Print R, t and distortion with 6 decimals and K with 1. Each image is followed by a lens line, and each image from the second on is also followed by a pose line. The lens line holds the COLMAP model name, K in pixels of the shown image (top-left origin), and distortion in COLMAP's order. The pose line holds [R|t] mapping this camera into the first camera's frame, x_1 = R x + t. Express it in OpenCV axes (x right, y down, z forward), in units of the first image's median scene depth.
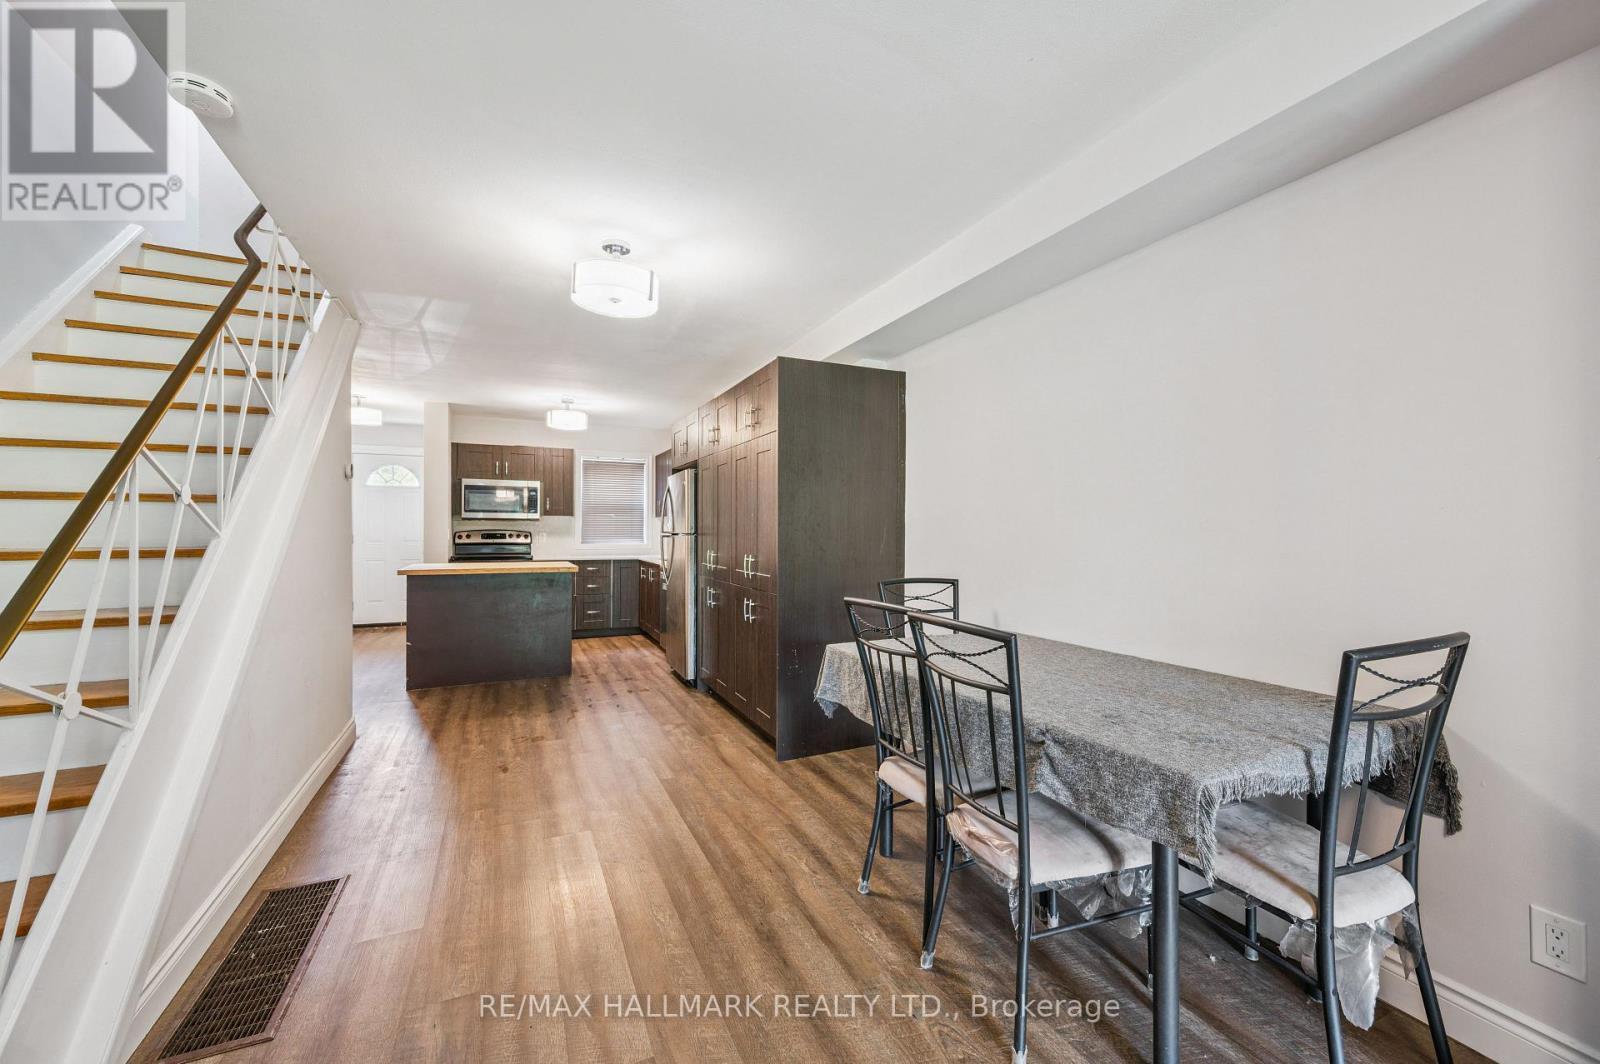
lens RADIAL K [[636.6, 0, 788.9], [0, 636.6, 523.3], [0, 0, 1]] dist [0.022846, 0.000149]
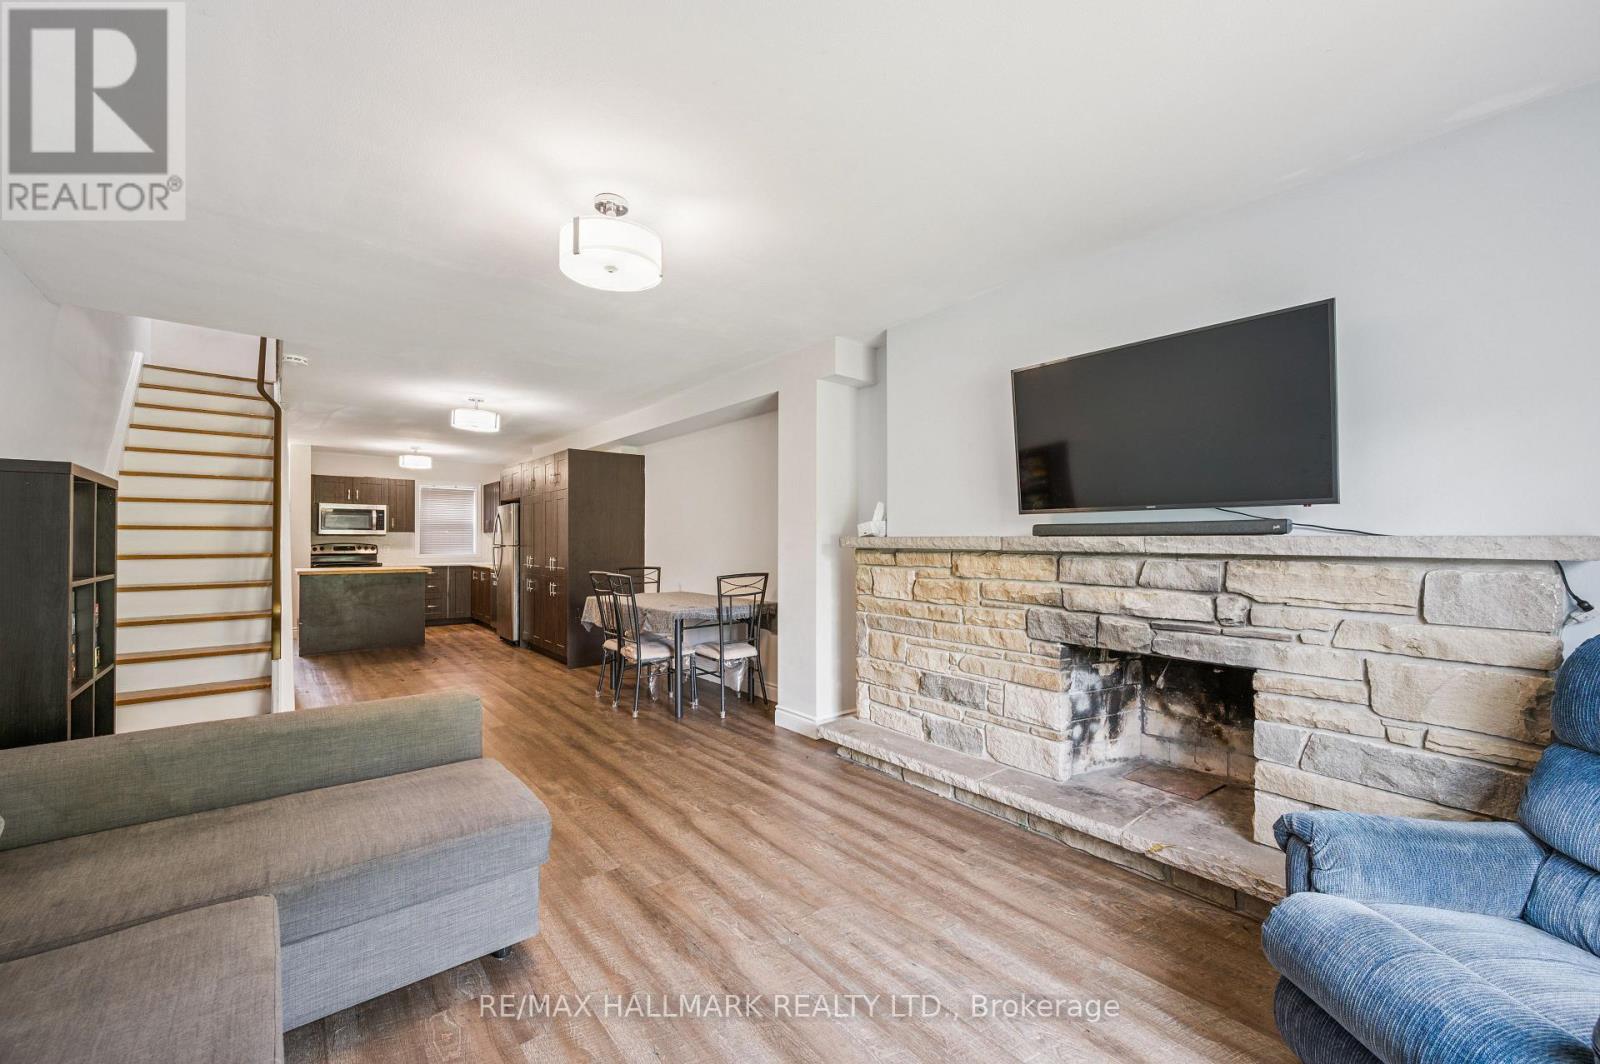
lens RADIAL K [[631.1, 0, 803.8], [0, 631.1, 535.1], [0, 0, 1]] dist [0.000179, 0.000023]
pose [[0.960591, -0.000027, 0.277966, 0.085666], [0.000039, 1.000000, -0.000037, -0.008078], [-0.277966, 0.000047, 0.960591, -0.617053]]
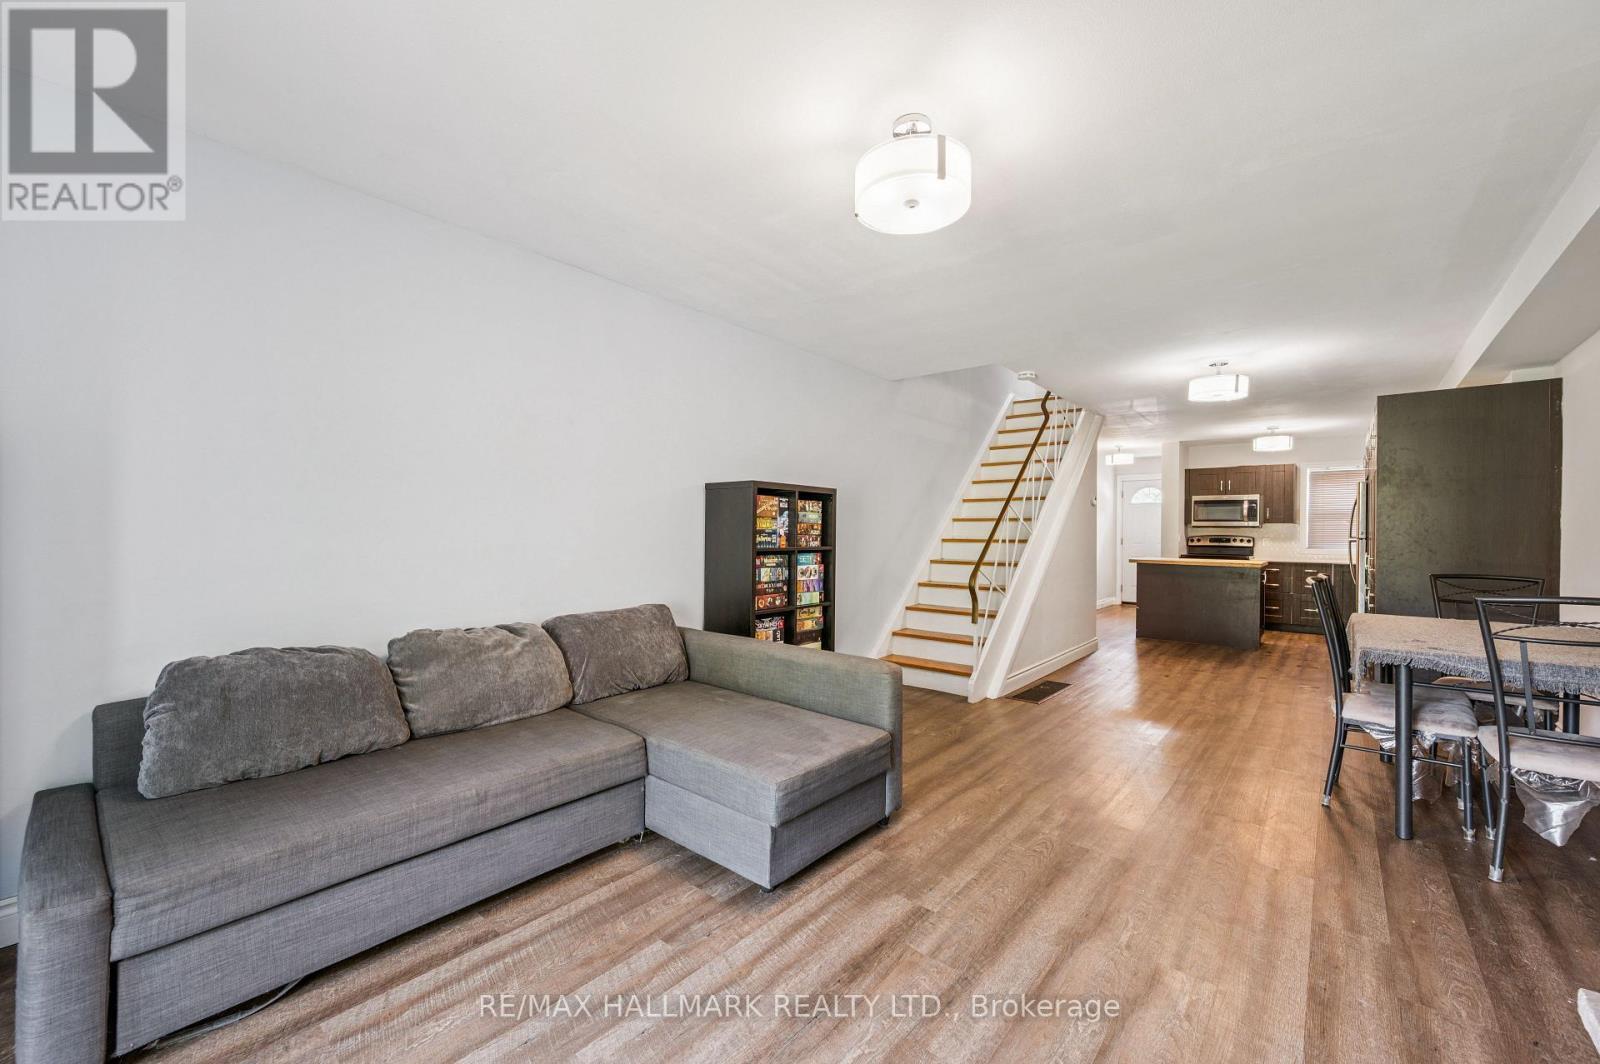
lens RADIAL K [[631.1, 0, 803.8], [0, 631.1, 535.1], [0, 0, 1]] dist [0.000179, 0.000023]
pose [[0.437730, 0.005459, -0.899090, 0.400990], [0.000189, 0.999981, 0.006163, 0.002885], [0.899106, -0.002868, 0.437721, -0.370059]]
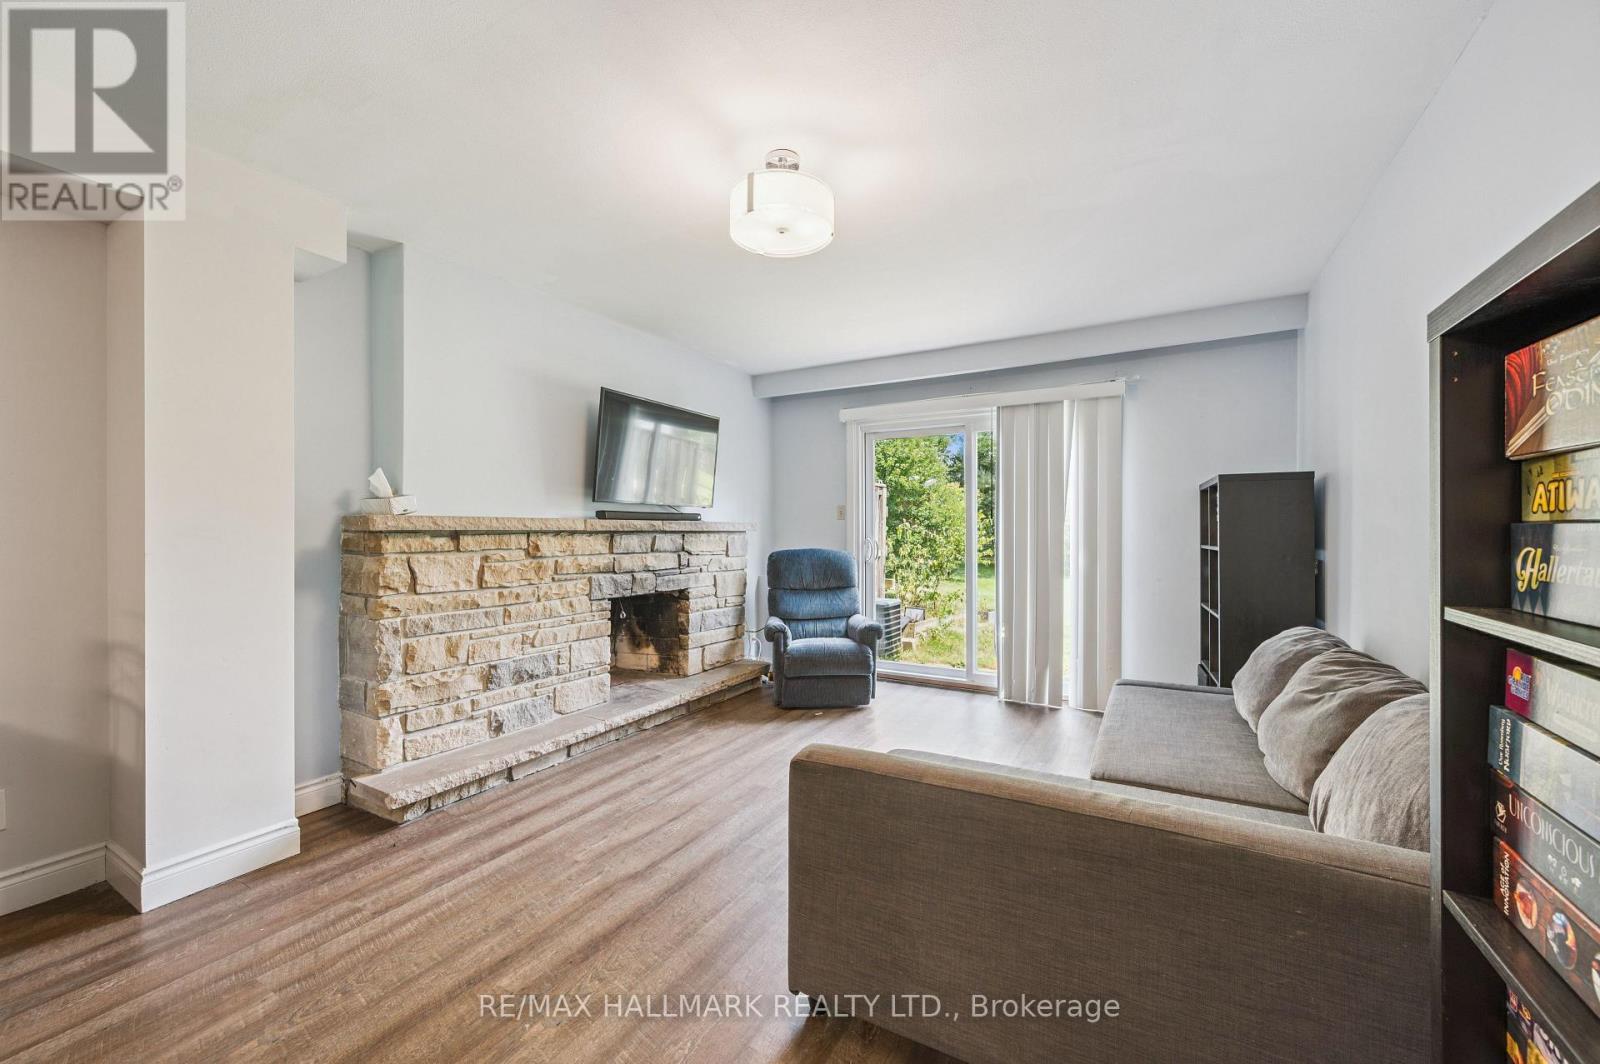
lens RADIAL K [[631.1, 0, 803.8], [0, 631.1, 535.1], [0, 0, 1]] dist [0.000179, 0.000023]
pose [[-0.605181, -0.013855, 0.795967, -0.270218], [-0.012153, 0.999893, 0.008164, 0.002199], [-0.795995, -0.004733, -0.605284, 0.106279]]
